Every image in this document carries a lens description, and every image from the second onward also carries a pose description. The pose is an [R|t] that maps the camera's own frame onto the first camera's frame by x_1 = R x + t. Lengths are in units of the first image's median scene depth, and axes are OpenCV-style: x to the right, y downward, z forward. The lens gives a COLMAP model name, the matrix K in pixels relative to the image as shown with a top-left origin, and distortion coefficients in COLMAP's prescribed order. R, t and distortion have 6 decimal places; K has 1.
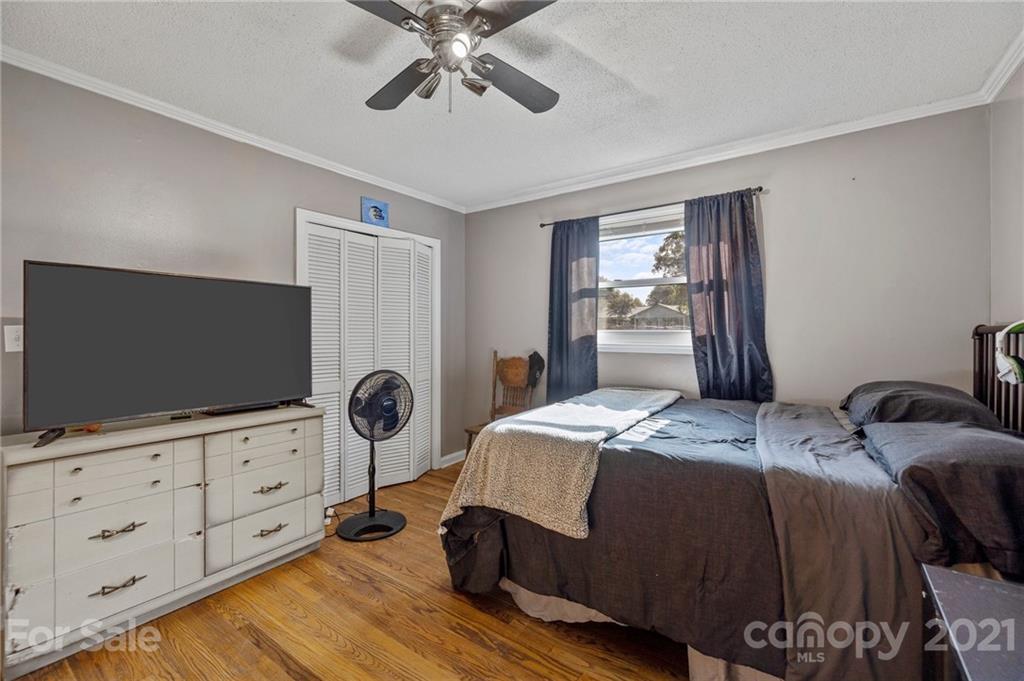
lens RADIAL K [[433.4, 0, 512.0], [0, 433.4, 333.4], [0, 0, 1]] dist [0.002610, 0.000369]
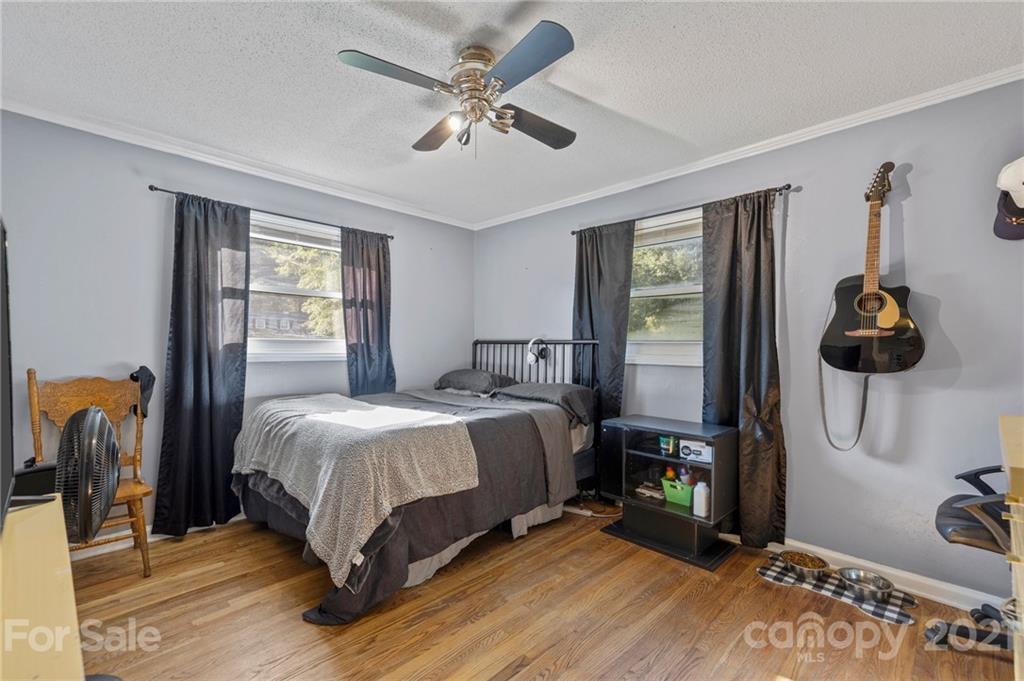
lens RADIAL K [[431.2, 0, 510.0], [0, 431.2, 362.5], [0, 0, 1]] dist [0.000550, 0.000094]
pose [[0.159050, -0.038117, 0.986534, -0.669313], [-0.005443, 0.999205, 0.039484, 0.006690], [-0.987255, -0.011649, 0.158716, 0.374994]]
